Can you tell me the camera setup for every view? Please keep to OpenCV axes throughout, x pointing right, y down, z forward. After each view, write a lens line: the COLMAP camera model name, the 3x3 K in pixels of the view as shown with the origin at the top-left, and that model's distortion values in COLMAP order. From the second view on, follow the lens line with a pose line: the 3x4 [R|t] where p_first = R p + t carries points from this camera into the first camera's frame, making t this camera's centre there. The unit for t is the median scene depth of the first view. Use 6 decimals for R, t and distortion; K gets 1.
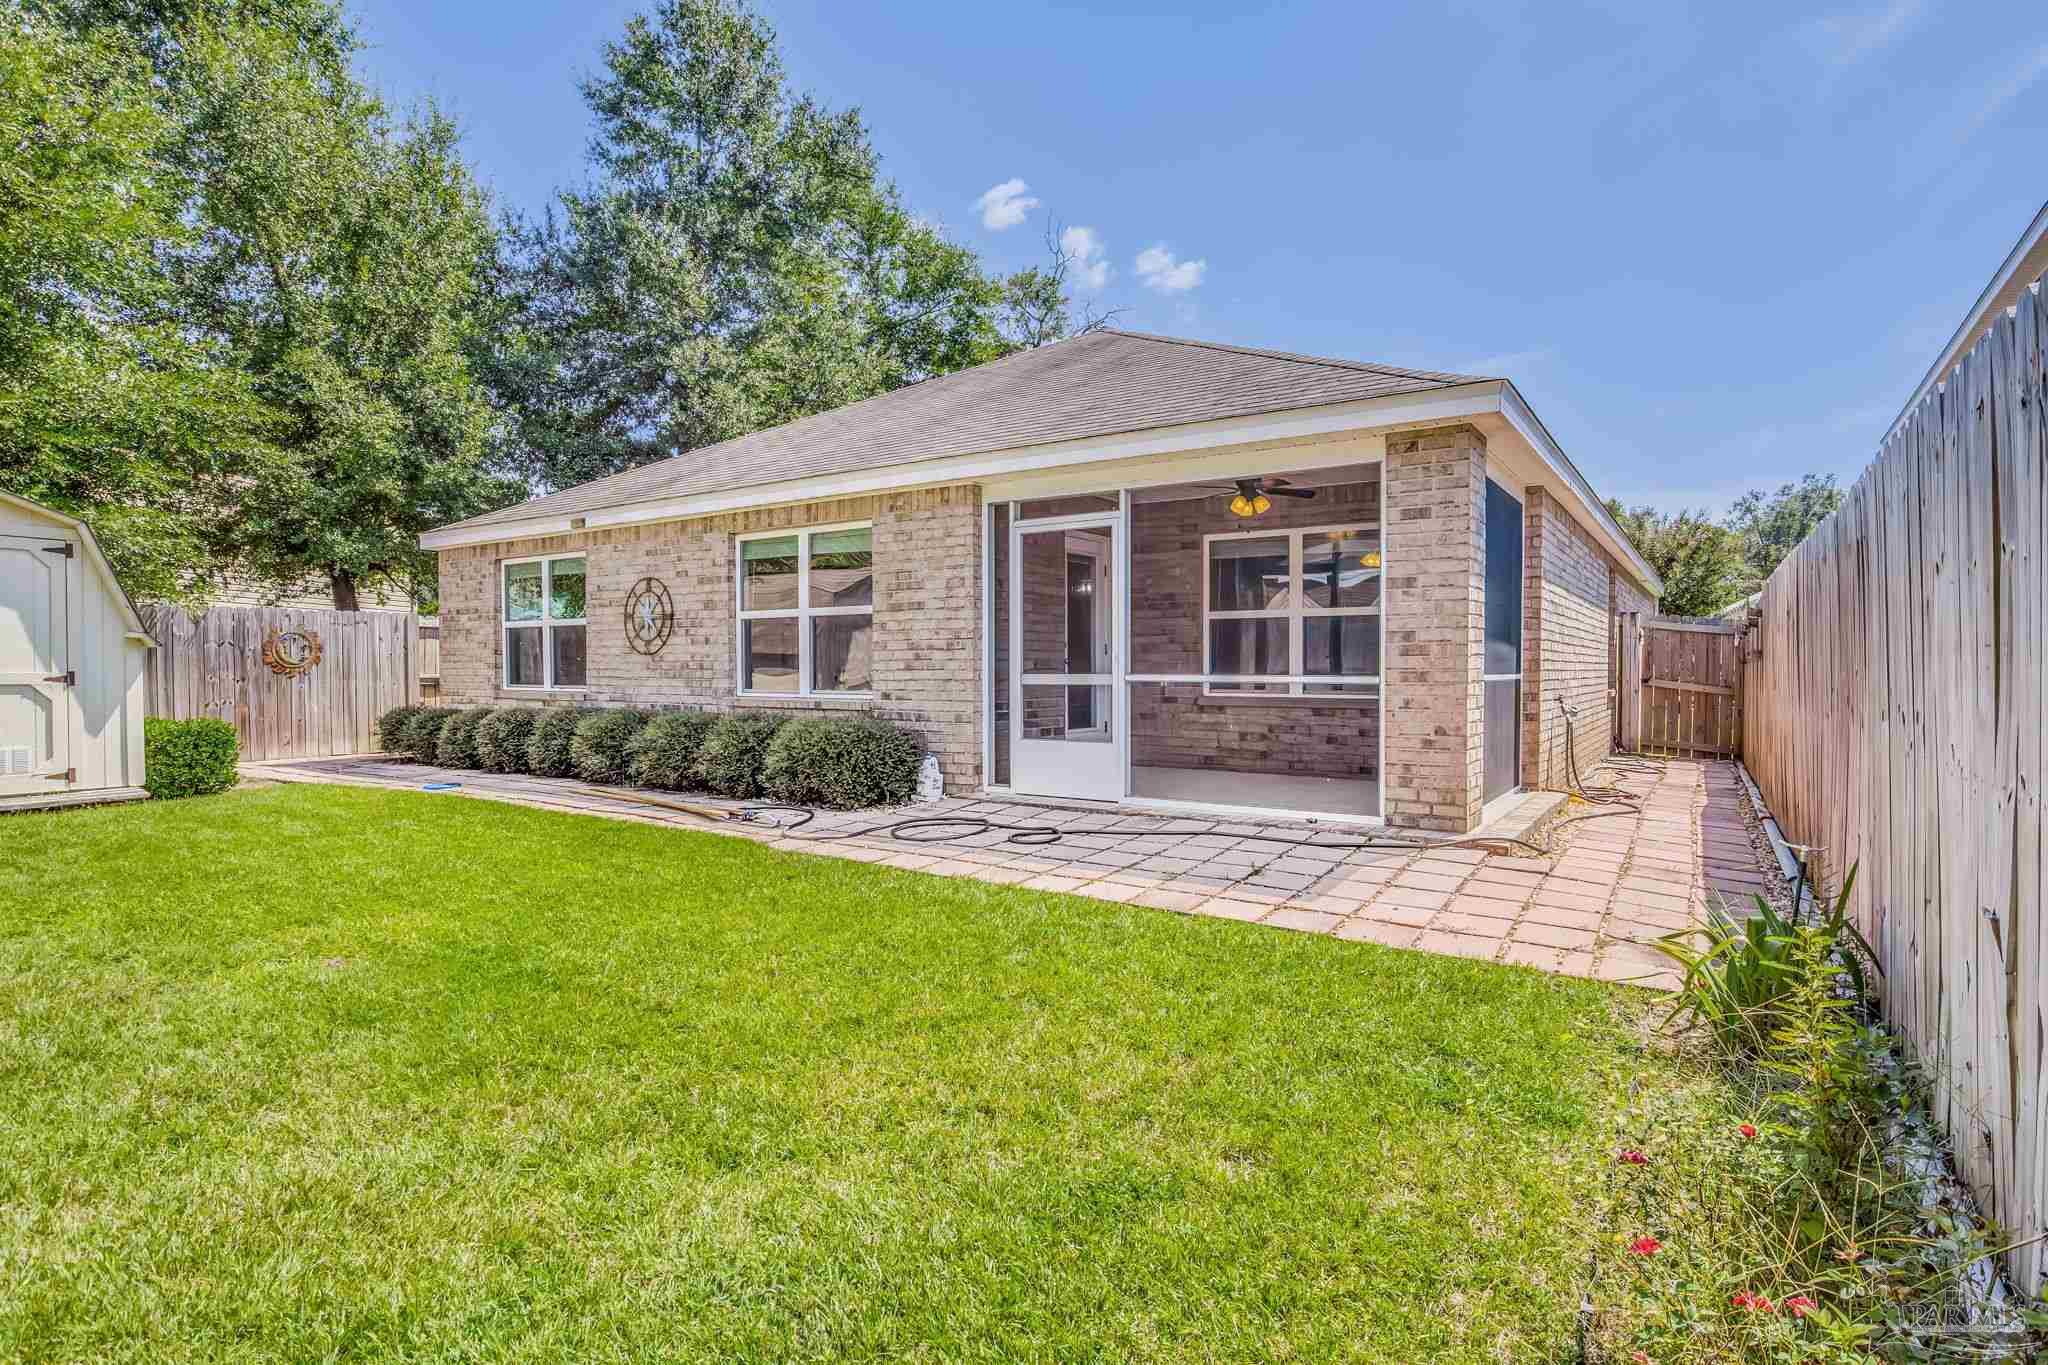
lens RADIAL K [[1035.0, 0, 1036.4], [0, 1035.0, 677.3], [0, 0, 1]] dist [0.004342, 0.001777]
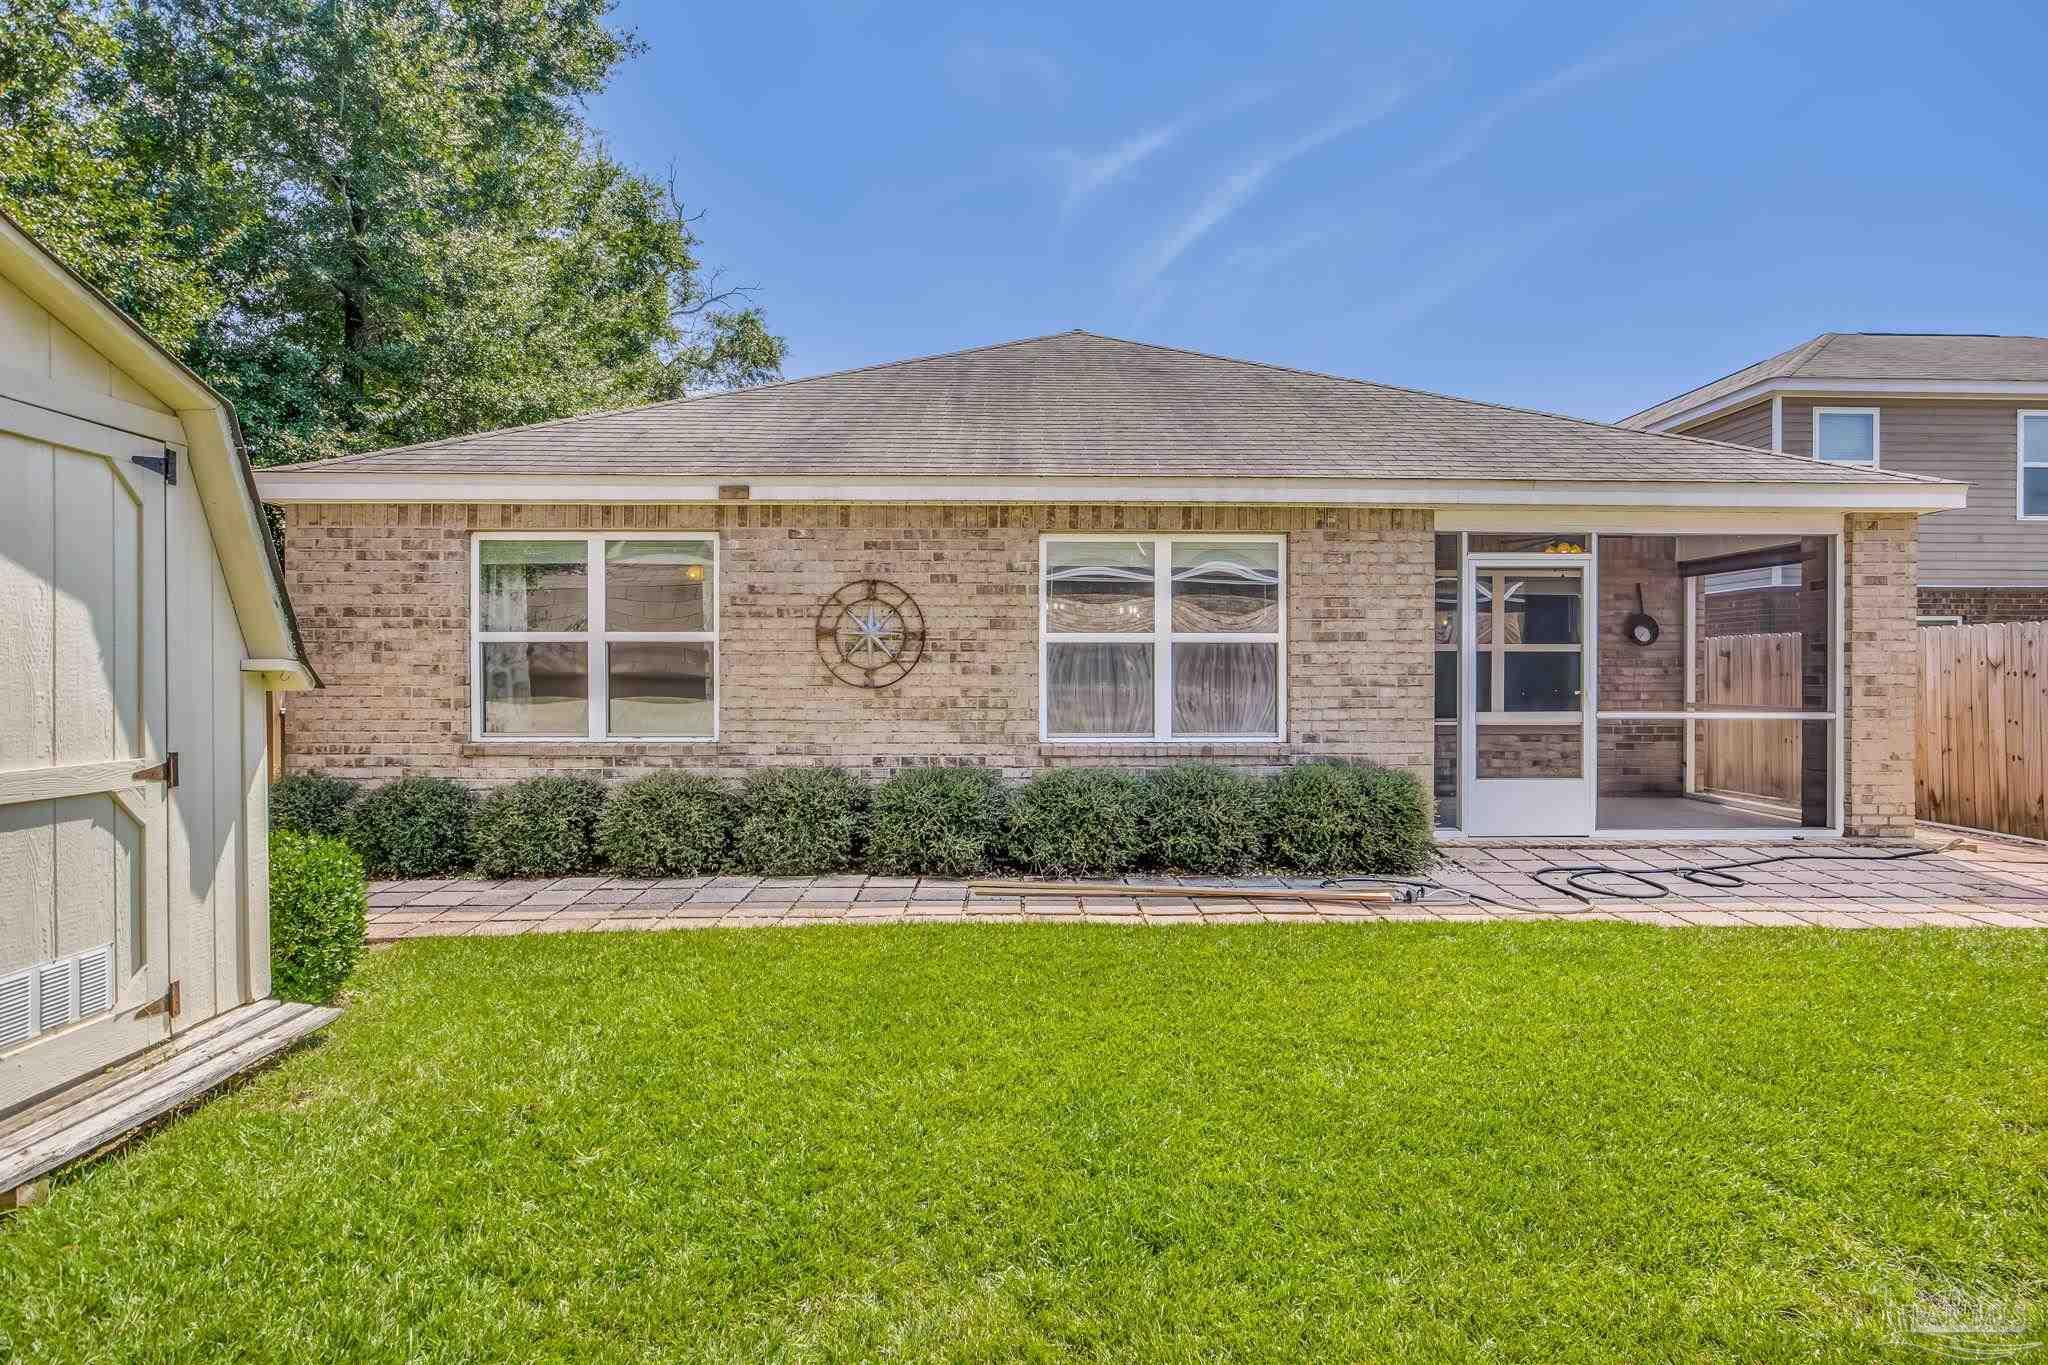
lens RADIAL K [[1035.0, 0, 1030.3], [0, 1035.0, 674.4], [0, 0, 1]] dist [0.004342, 0.001777]
pose [[0.808354, 0.000061, 0.588697, -0.868787], [0.004556, 0.999969, -0.006360, -0.032185], [-0.588680, 0.007823, 0.808329, 0.441445]]
